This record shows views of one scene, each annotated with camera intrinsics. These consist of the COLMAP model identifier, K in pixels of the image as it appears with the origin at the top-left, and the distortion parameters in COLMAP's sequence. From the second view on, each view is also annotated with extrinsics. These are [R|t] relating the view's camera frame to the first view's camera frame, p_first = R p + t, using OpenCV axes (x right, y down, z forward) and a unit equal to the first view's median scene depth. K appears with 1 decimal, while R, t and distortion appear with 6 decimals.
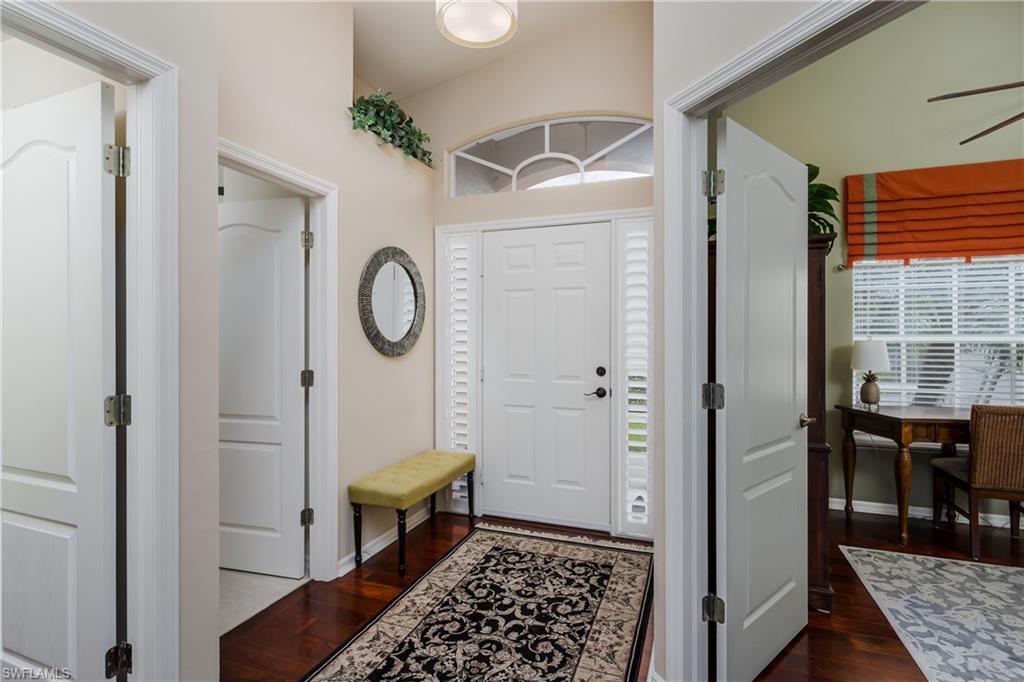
lens RADIAL K [[491.2, 0, 512.9], [0, 491.2, 332.2], [0, 0, 1]] dist [0.000304, -0.000538]
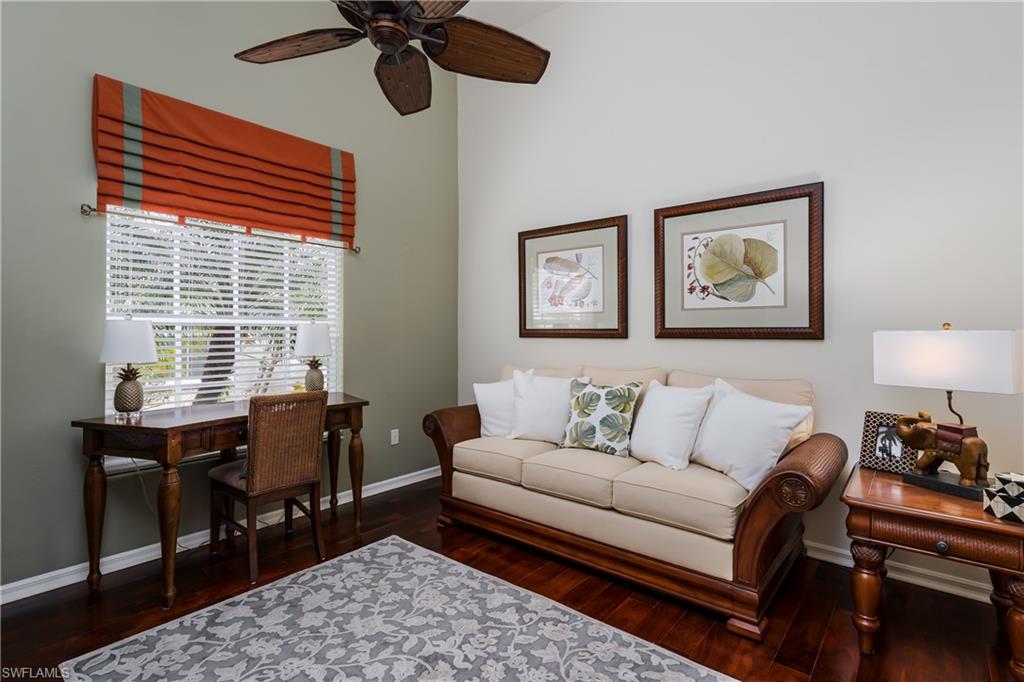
lens RADIAL K [[491.2, 0, 512.9], [0, 491.2, 332.2], [0, 0, 1]] dist [0.000304, -0.000538]
pose [[0.331199, 0.000855, 0.943560, 0.257967], [-0.004261, 0.999991, 0.000590, 0.031717], [-0.943551, -0.004216, 0.331200, 0.265139]]
